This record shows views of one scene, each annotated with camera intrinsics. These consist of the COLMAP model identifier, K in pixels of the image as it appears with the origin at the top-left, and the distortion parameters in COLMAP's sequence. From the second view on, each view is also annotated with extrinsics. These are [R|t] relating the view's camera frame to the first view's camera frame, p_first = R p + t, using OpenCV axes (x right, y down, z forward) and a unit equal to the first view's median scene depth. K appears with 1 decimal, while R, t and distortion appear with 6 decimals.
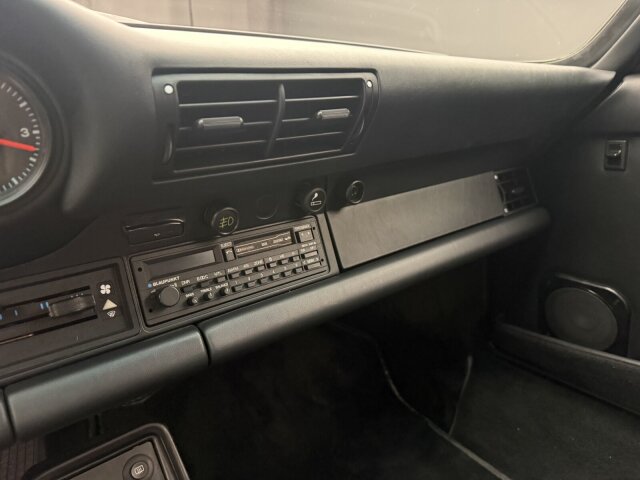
lens RADIAL K [[462.9, 0, 316.8], [0, 462.9, 245.4], [0, 0, 1]] dist [0.021455, -0.041177]
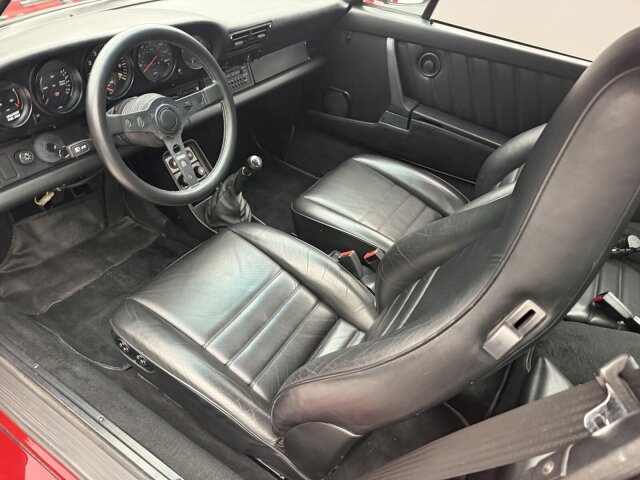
lens RADIAL K [[462.9, 0, 322.1], [0, 462.9, 238.5], [0, 0, 1]] dist [0.021455, -0.041177]
pose [[0.921969, -0.114388, 0.369986, -0.609258], [-0.027930, 0.933253, 0.358133, -0.075431], [-0.386256, -0.340521, 0.857235, -1.626847]]
